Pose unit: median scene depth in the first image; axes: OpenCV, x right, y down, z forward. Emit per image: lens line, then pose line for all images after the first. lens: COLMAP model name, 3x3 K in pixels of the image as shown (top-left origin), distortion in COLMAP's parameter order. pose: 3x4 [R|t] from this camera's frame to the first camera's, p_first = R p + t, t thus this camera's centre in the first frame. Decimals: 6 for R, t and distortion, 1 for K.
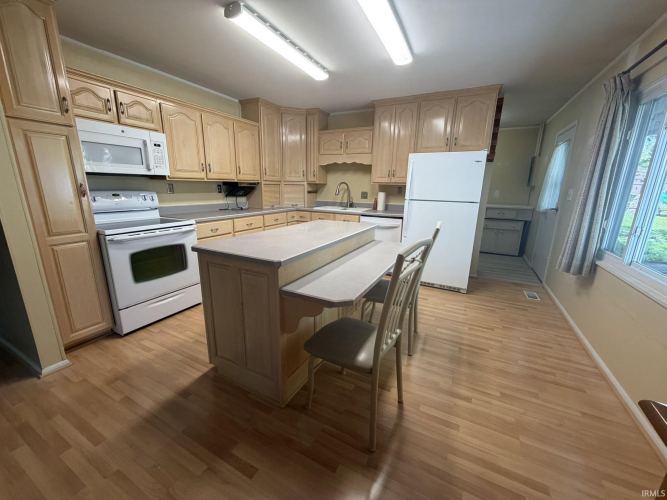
lens RADIAL K [[268.1, 0, 332.6], [0, 268.1, 251.1], [0, 0, 1]] dist [0.000283, -0.000355]
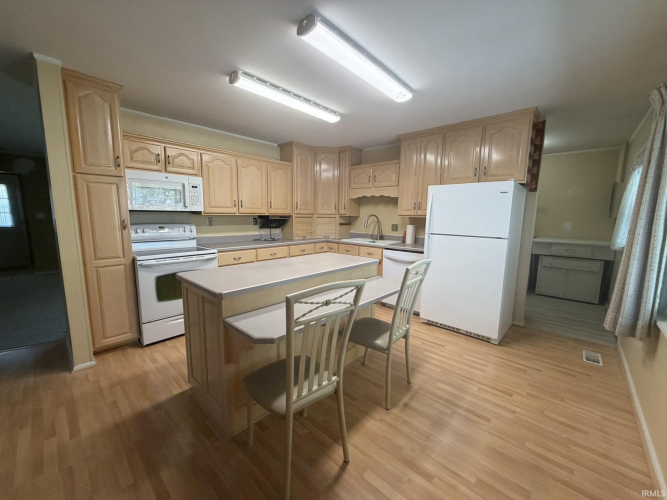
lens RADIAL K [[268.1, 0, 332.7], [0, 268.1, 251.1], [0, 0, 1]] dist [0.000283, -0.000355]
pose [[0.965087, 0.031103, -0.260075, 0.238267], [-0.058451, 0.993459, -0.098091, -0.023977], [0.255323, 0.109868, 0.960593, 0.030741]]
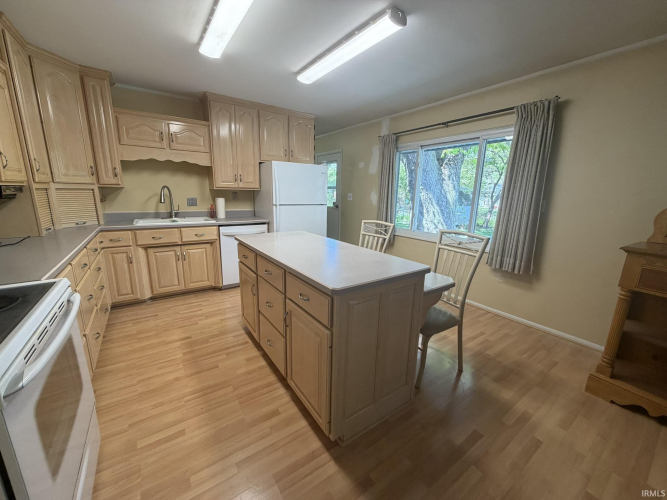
lens RADIAL K [[268.1, 0, 335.5], [0, 268.1, 249.5], [0, 0, 1]] dist [0.000283, -0.000355]
pose [[0.458217, -0.194913, 0.867206, -0.635390], [0.200064, 0.973241, 0.113035, -0.110078], [-0.866032, 0.121702, 0.484951, 0.368953]]
